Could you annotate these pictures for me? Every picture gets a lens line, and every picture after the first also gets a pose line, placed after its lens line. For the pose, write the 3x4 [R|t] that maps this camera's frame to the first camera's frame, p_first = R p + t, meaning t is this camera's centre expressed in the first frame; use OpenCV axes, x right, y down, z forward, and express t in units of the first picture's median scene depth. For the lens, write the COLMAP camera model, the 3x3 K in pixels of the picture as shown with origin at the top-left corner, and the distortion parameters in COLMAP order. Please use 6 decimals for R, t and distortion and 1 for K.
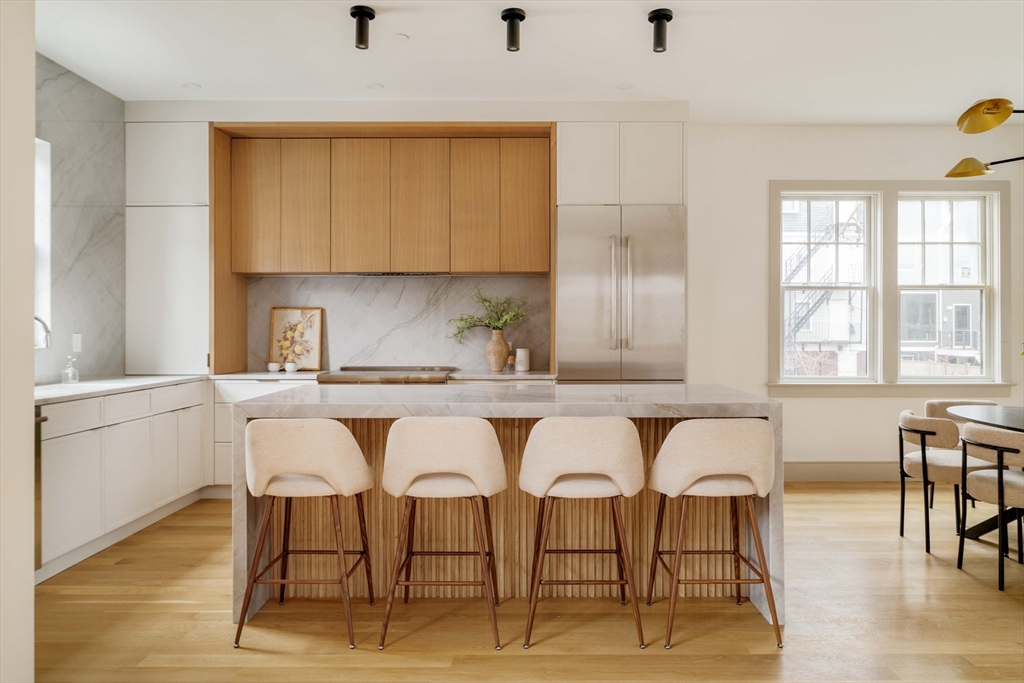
lens RADIAL K [[696.6, 0, 525.3], [0, 696.6, 326.8], [0, 0, 1]] dist [-0.005870, 0.010903]
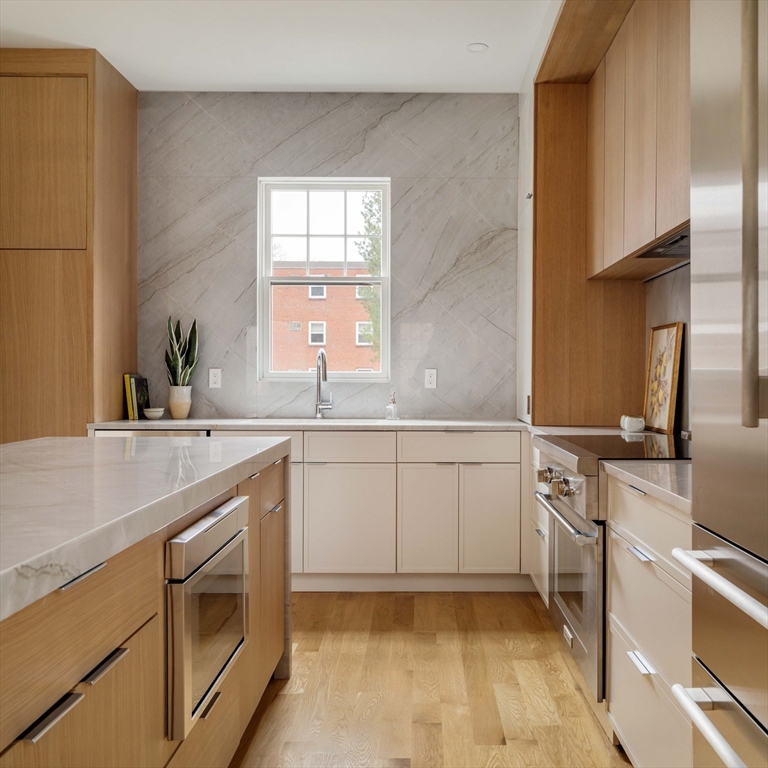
lens RADIAL K [[781.0, 0, 428.1], [0, 781.0, 381.8], [0, 0, 1]] dist [-0.004061, 0.000000]
pose [[0.011953, 0.008398, -0.999893, 0.348774], [0.000797, 0.999964, 0.008409, 0.015546], [0.999928, -0.000897, 0.011945, 0.835166]]
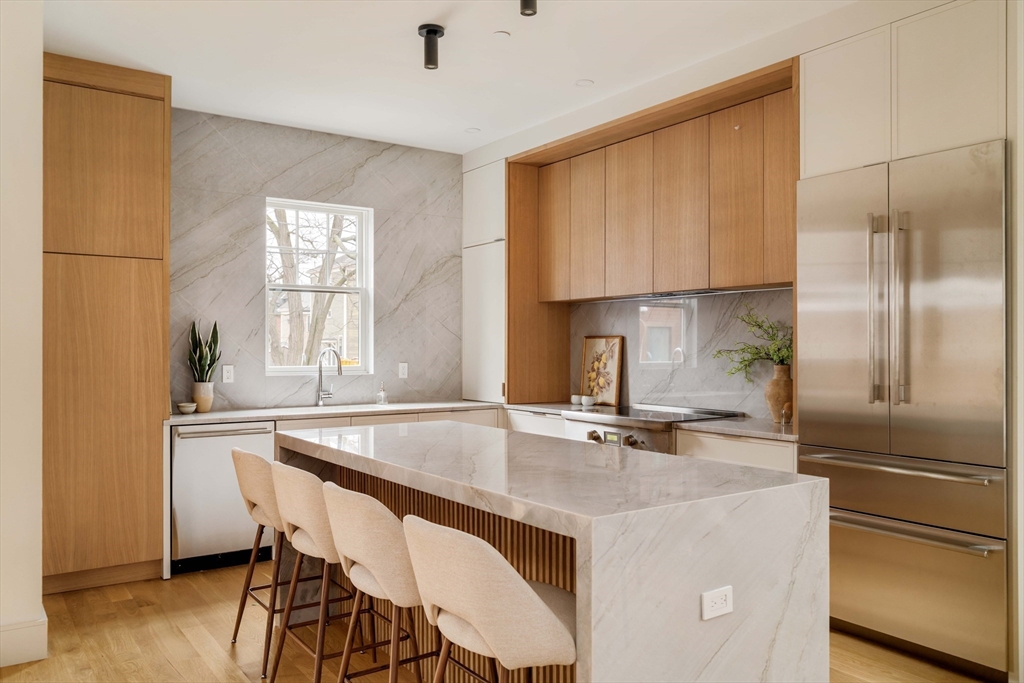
lens RADIAL K [[781.5, 0, 512.2], [0, 781.5, 343.5], [0, 0, 1]] dist [0.006347, -0.011126]
pose [[0.573752, -0.002798, -0.819024, 0.473030], [0.002387, 0.999996, -0.001745, -0.017169], [0.819026, -0.000954, 0.573756, 0.327479]]
